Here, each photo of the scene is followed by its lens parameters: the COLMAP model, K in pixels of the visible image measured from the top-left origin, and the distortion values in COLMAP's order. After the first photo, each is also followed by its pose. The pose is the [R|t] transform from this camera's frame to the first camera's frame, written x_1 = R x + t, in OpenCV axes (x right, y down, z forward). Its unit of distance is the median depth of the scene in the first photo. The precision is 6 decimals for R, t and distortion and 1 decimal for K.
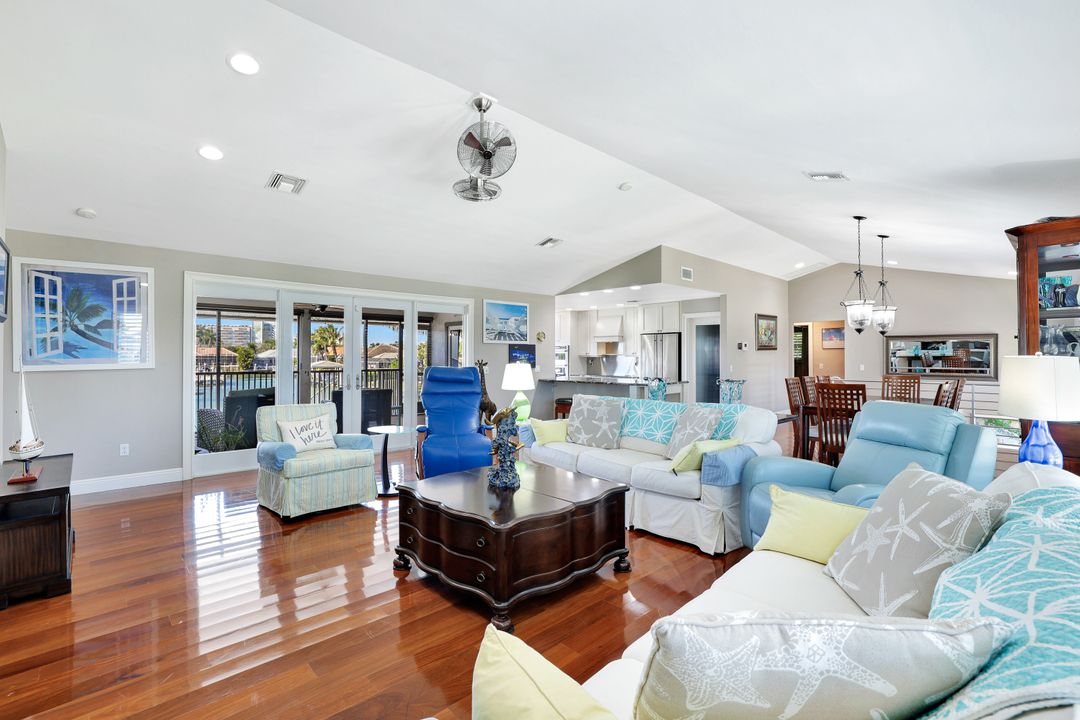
lens RADIAL K [[465.4, 0, 548.5], [0, 465.4, 359.7], [0, 0, 1]] dist [0.001936, 0.000199]
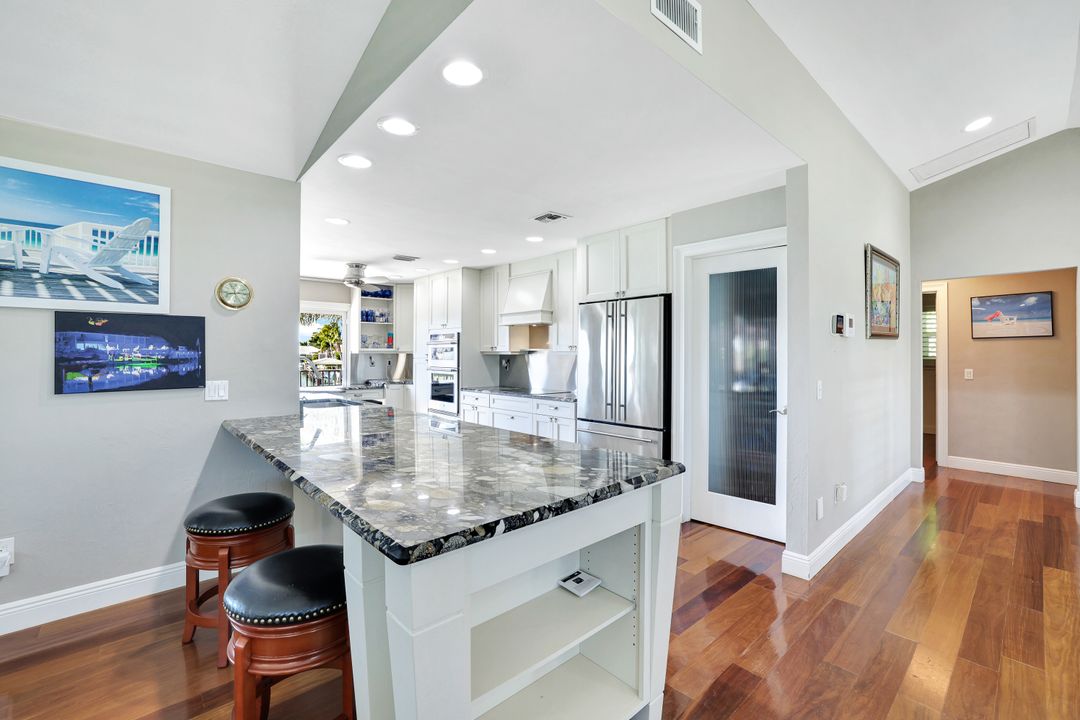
lens RADIAL K [[465.4, 0, 528.3], [0, 465.4, 352.0], [0, 0, 1]] dist [0.001936, 0.000199]
pose [[0.998385, 0.001261, -0.056804, 0.220431], [-0.001877, 0.999940, -0.010785, -0.005615], [0.056787, 0.010874, 0.998327, 0.710298]]
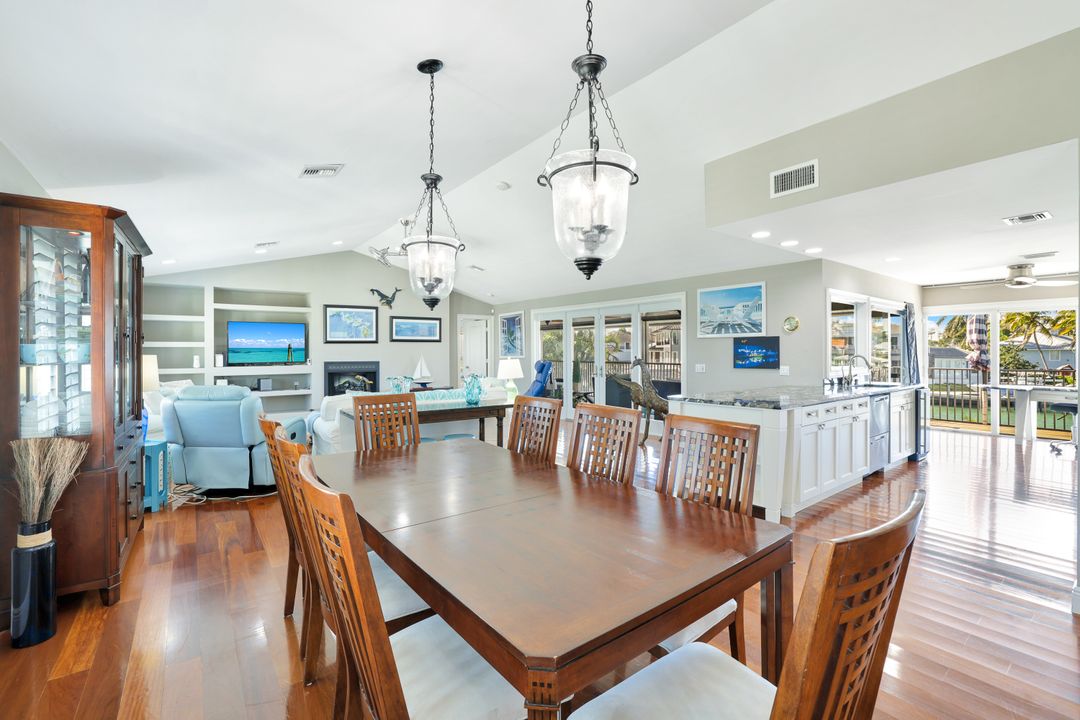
lens RADIAL K [[465.4, 0, 540.1], [0, 465.4, 350.4], [0, 0, 1]] dist [0.001936, 0.000199]
pose [[-0.110056, 0.001725, -0.993924, 0.728139], [-0.005220, 0.999984, 0.002313, -0.011628], [0.993912, 0.005443, -0.110045, 0.740262]]
